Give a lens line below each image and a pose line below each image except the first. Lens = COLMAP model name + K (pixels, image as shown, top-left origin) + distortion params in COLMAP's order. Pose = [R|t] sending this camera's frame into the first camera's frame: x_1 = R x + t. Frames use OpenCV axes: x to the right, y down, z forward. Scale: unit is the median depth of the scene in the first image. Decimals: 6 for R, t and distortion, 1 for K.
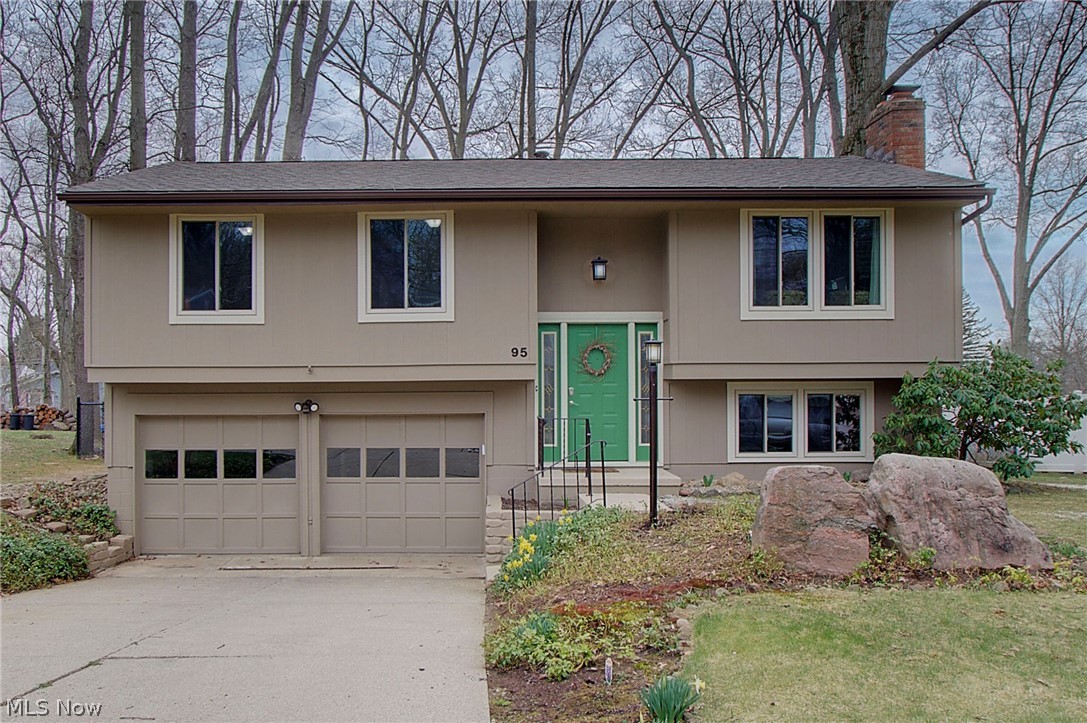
lens RADIAL K [[913.7, 0, 540.8], [0, 913.7, 382.0], [0, 0, 1]] dist [-0.038991, 0.004299]
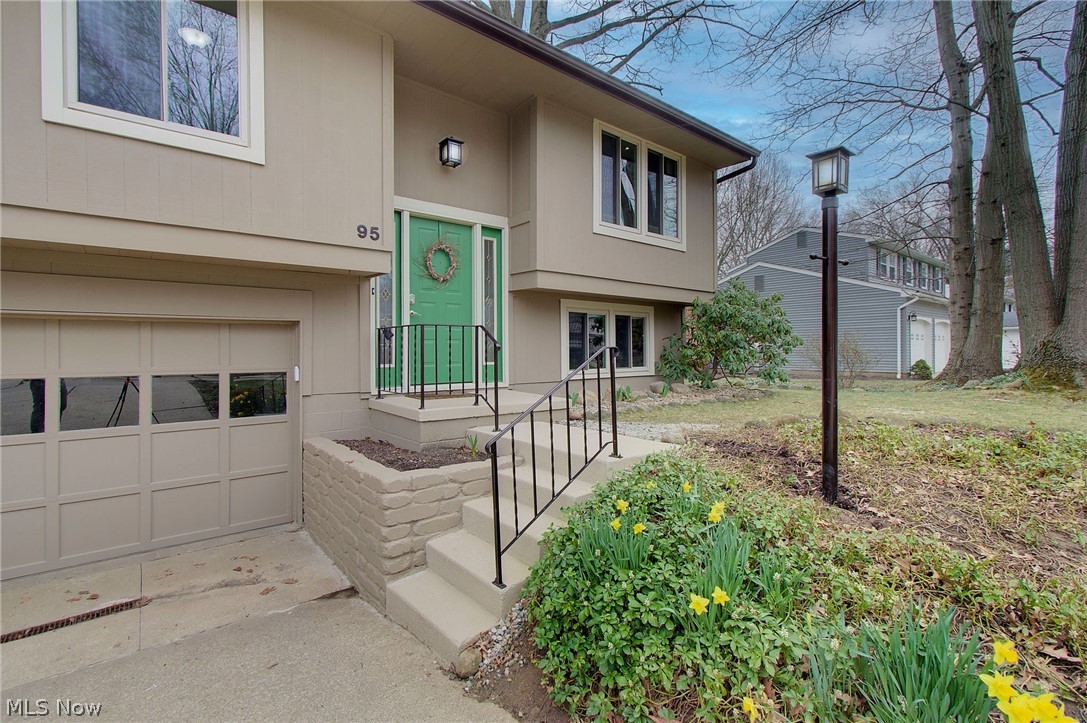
lens RADIAL K [[498.3, 0, 537.7], [0, 498.3, 349.2], [0, 0, 1]] dist [0.001882, 0.000645]
pose [[0.783641, 0.001340, 0.621213, -0.154238], [-0.000373, 0.999999, -0.001687, 0.056177], [-0.621214, 0.001091, 0.783640, 0.590017]]
